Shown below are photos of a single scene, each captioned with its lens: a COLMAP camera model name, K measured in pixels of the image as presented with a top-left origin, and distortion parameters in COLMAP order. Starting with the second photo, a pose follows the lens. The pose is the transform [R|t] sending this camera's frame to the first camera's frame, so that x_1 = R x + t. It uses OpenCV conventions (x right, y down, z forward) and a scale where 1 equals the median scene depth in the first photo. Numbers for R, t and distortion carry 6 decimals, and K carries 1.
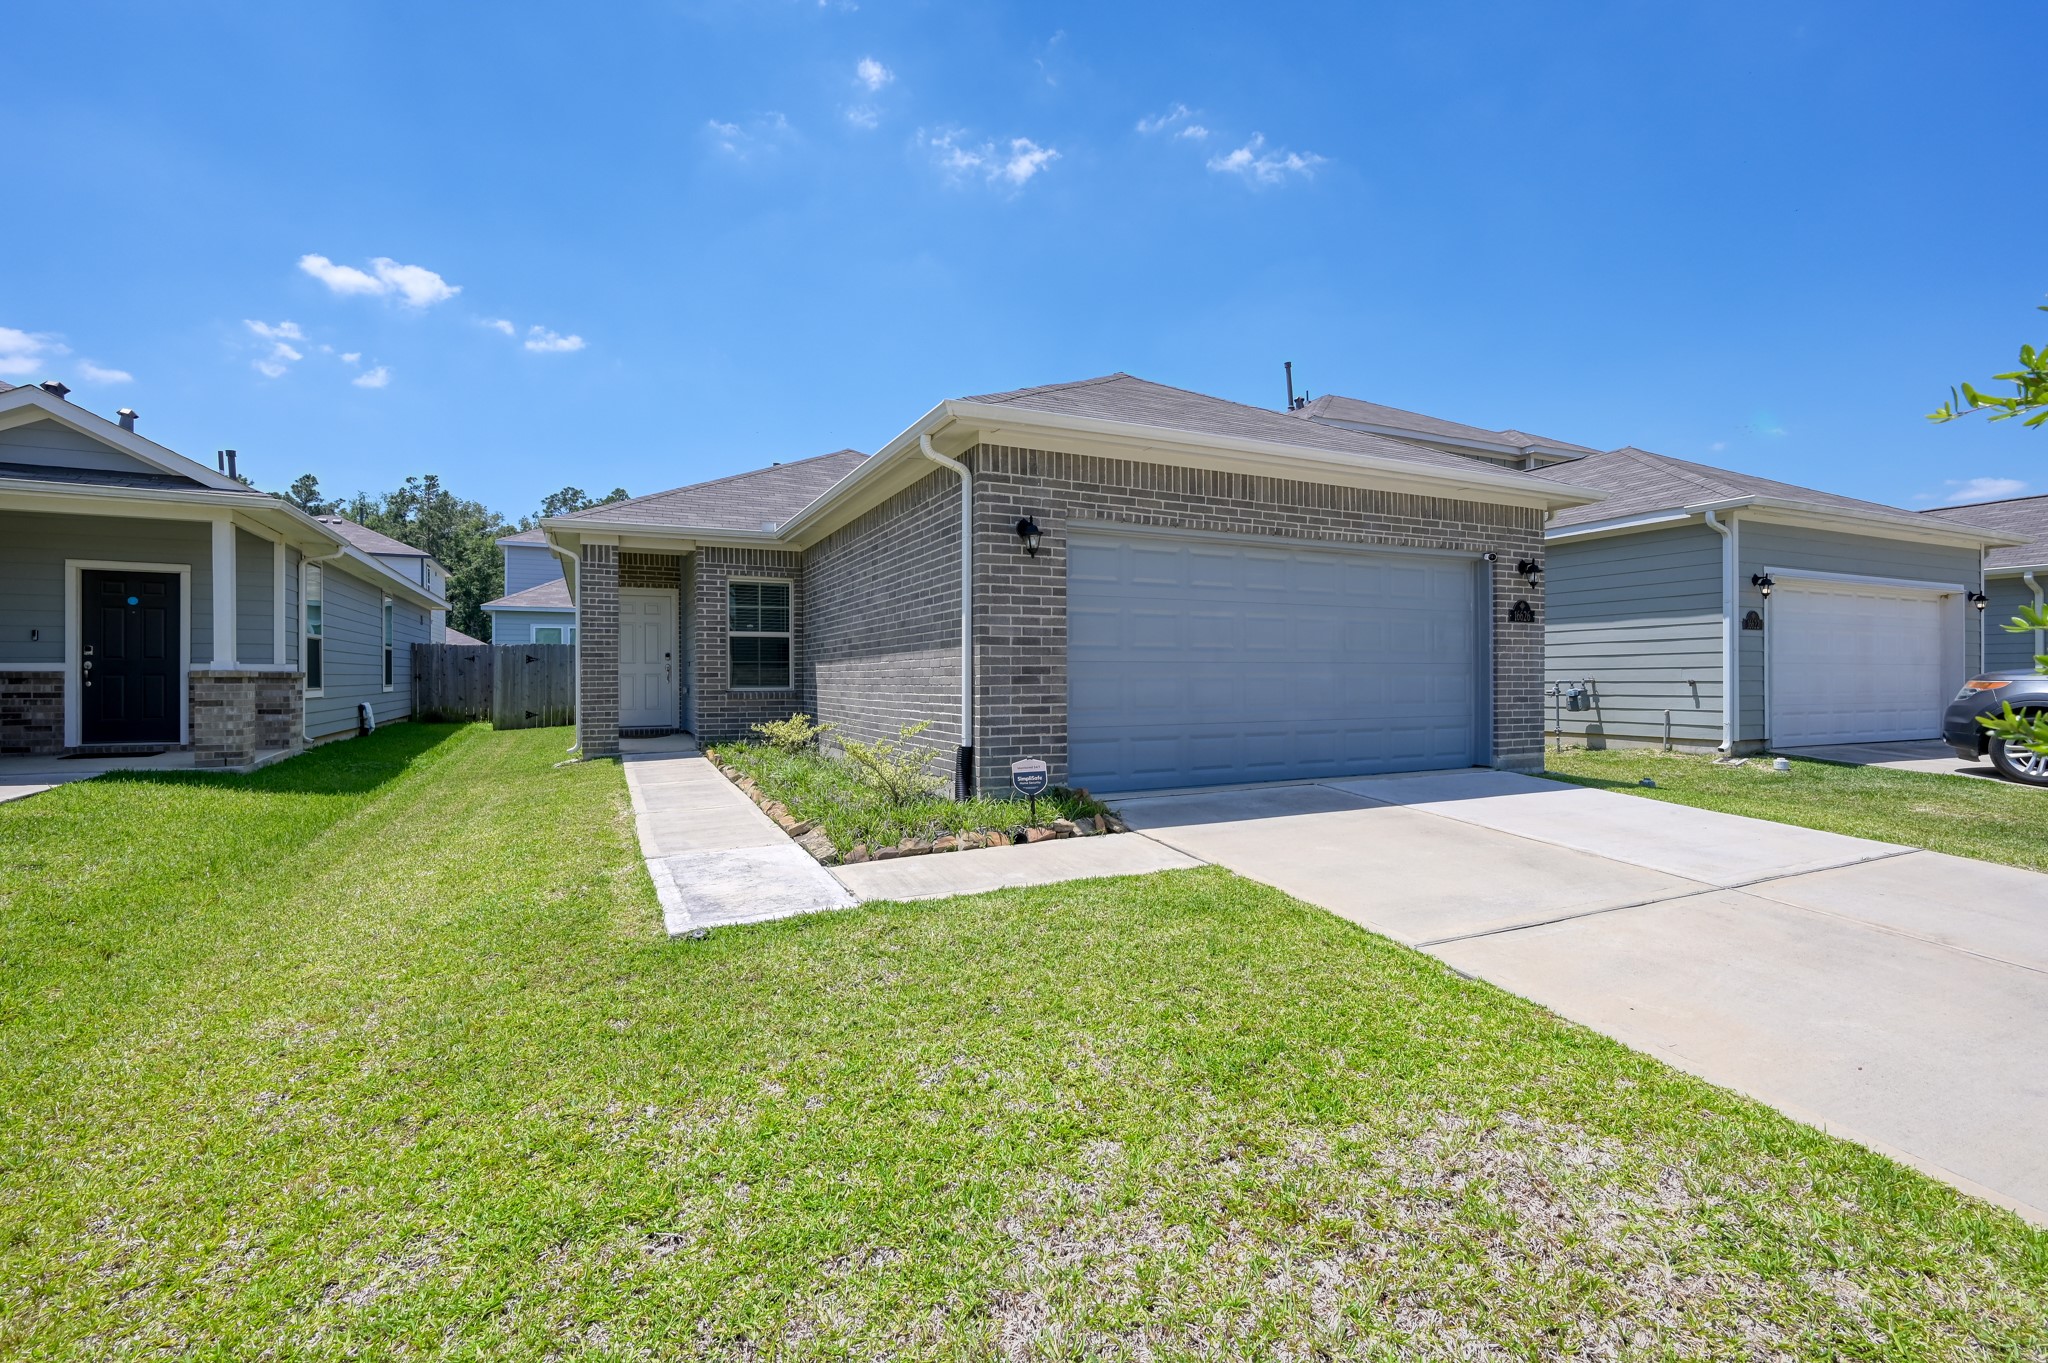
lens RADIAL K [[917.5, 0, 1024.0], [0, 917.5, 681.5], [0, 0, 1]] dist [-0.001656, -0.000202]
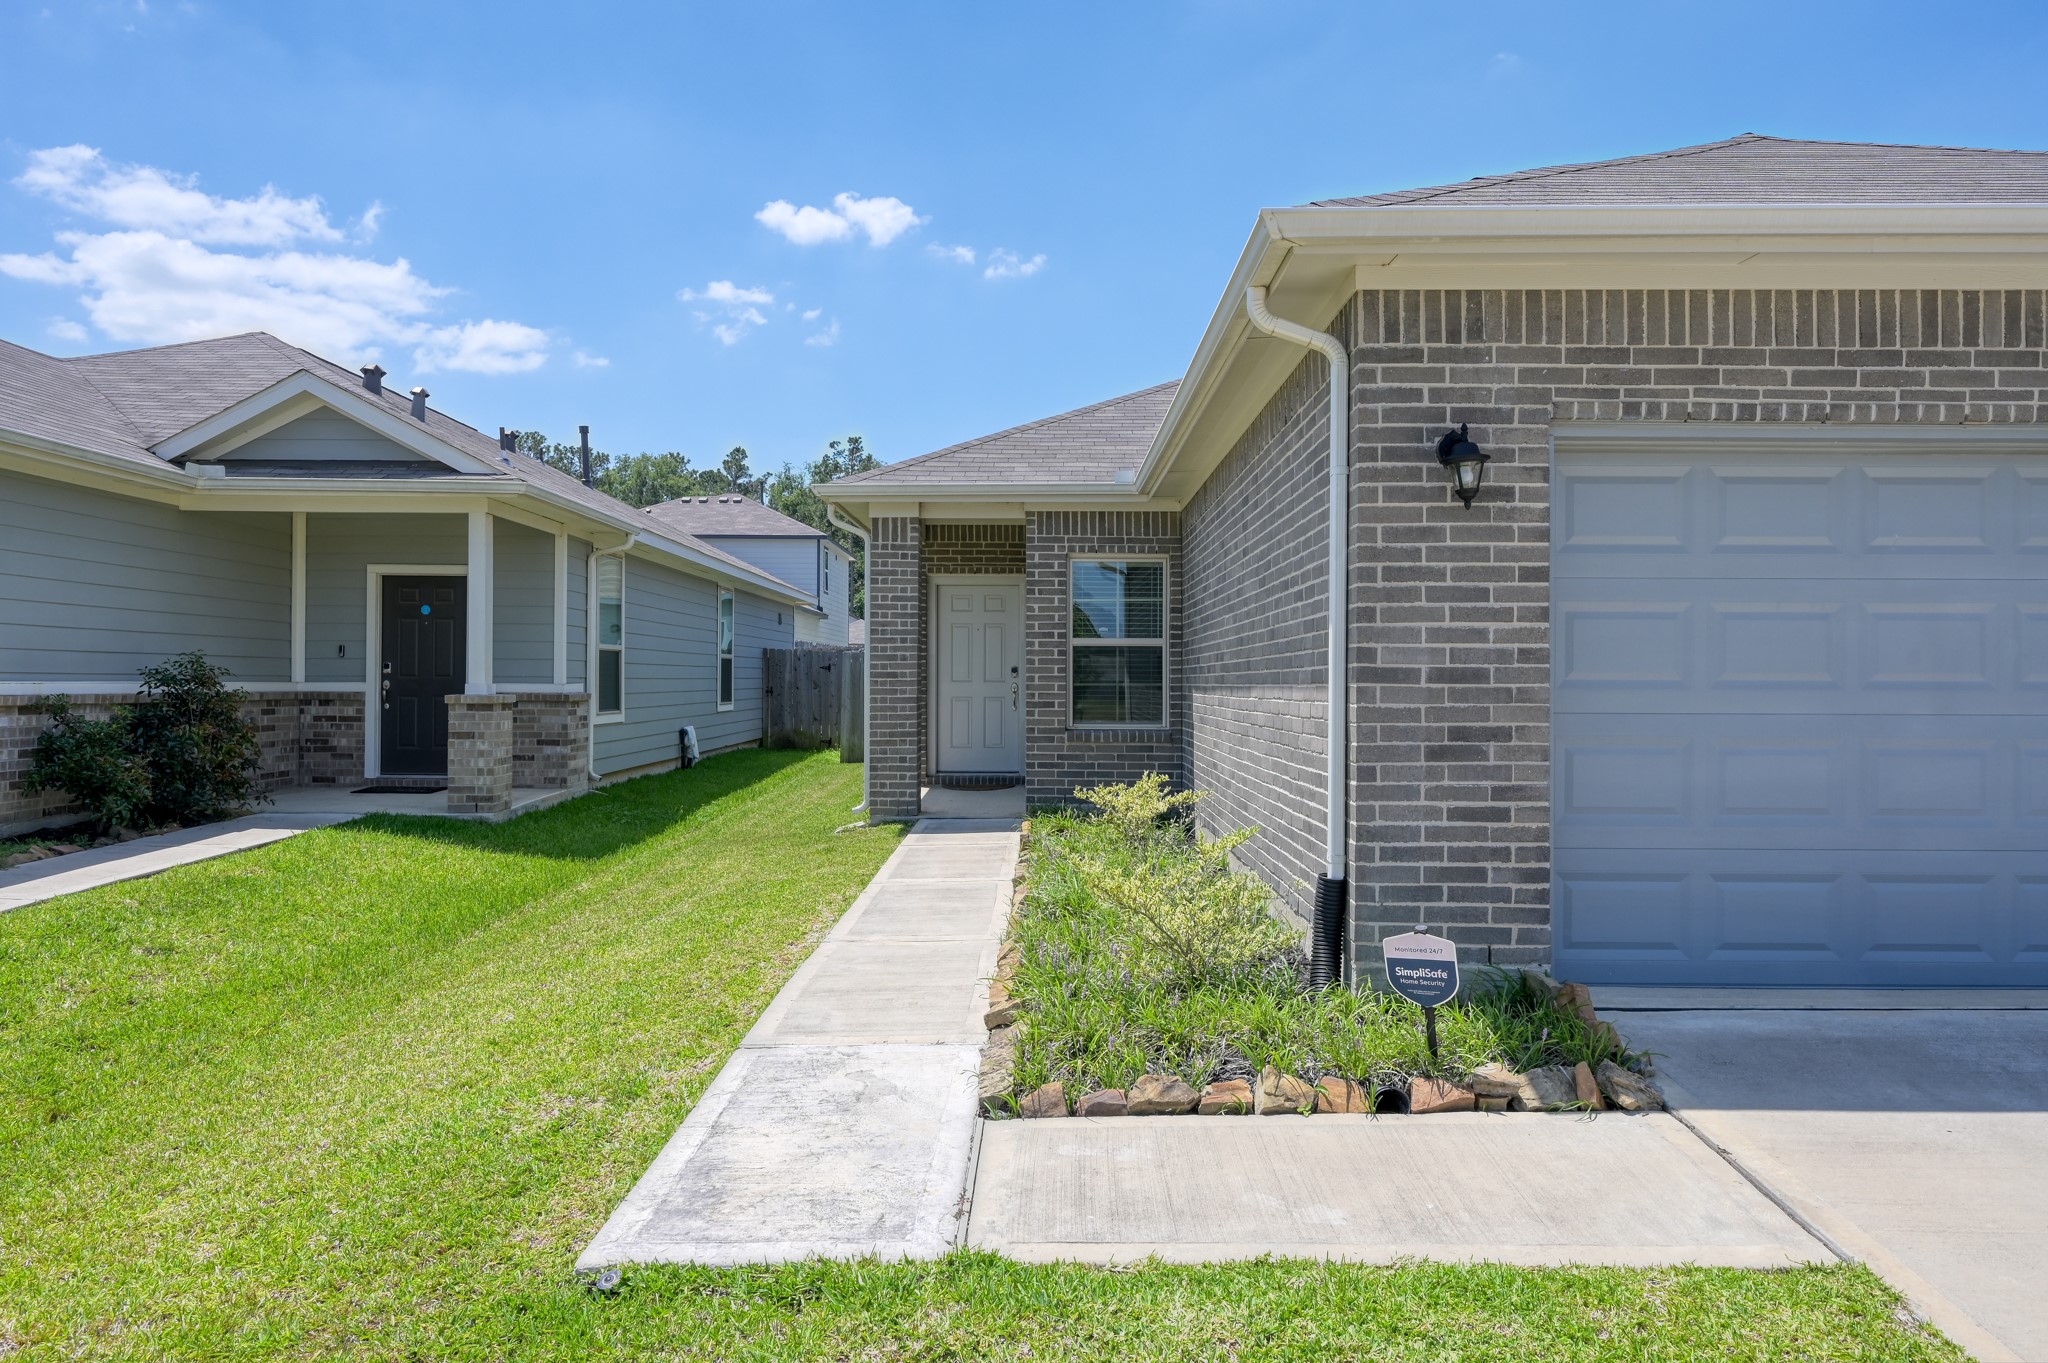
lens RADIAL K [[1288.3, 0, 1021.1], [0, 1288.3, 675.6], [0, 0, 1]] dist [-0.003529, -0.000082]
pose [[0.893189, 0.005284, -0.449651, 0.076088], [-0.008762, 0.999946, -0.005654, -0.027318], [0.449597, 0.008990, 0.893186, 0.193778]]
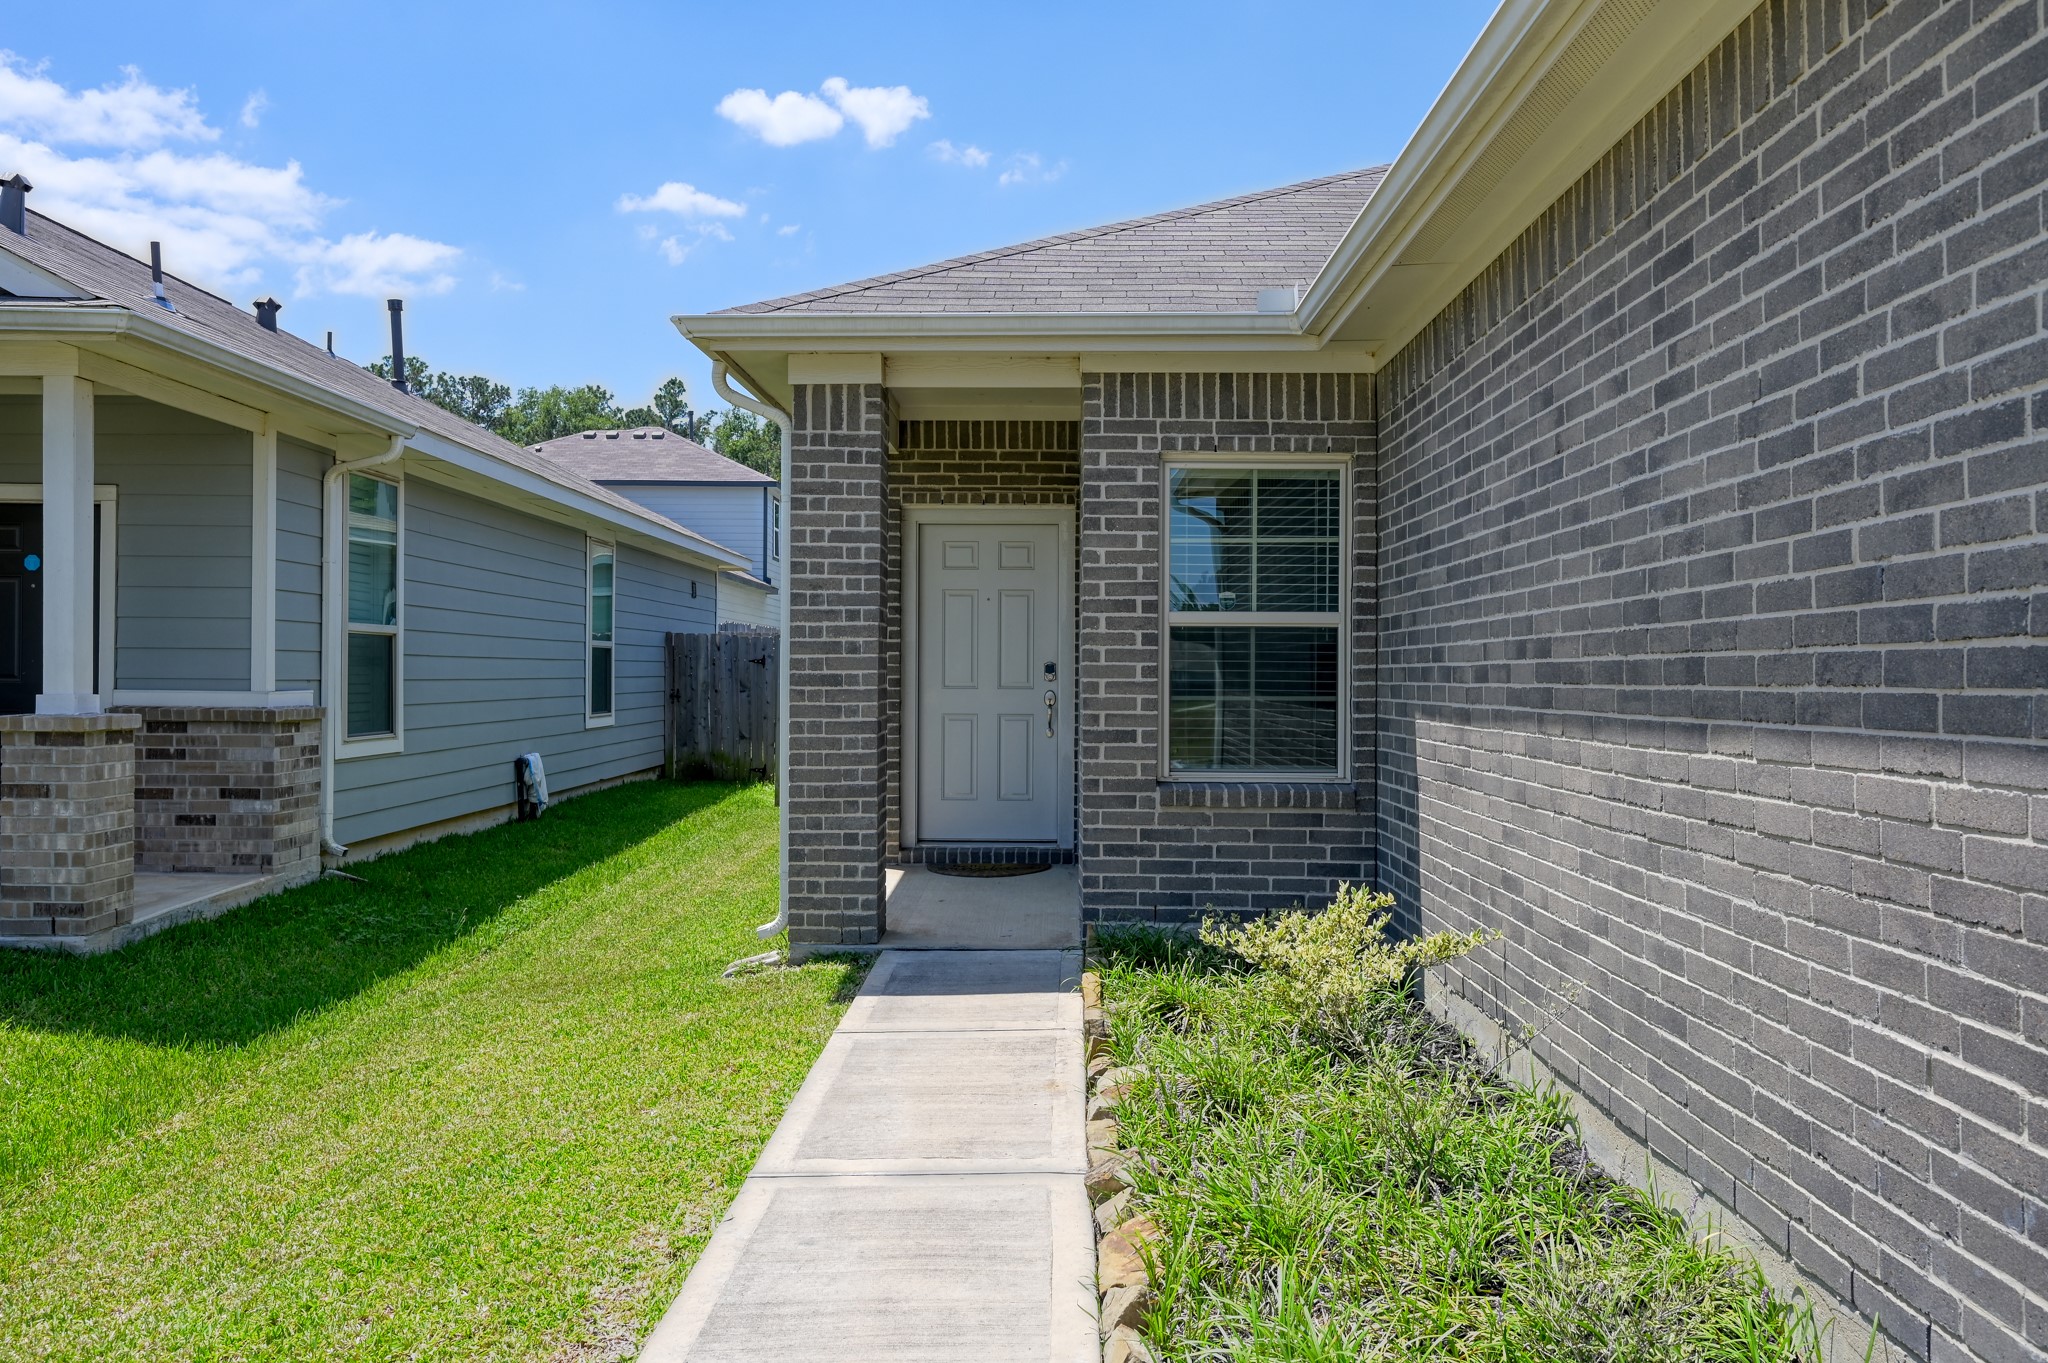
lens RADIAL K [[1553.4, 0, 1036.1], [0, 1553.4, 676.5], [0, 0, 1]] dist [0.000493, -0.001968]
pose [[0.895380, 0.009547, -0.445200, -0.125108], [-0.010832, 0.999941, -0.000343, -0.035760], [0.445171, 0.005130, 0.895431, 0.546654]]
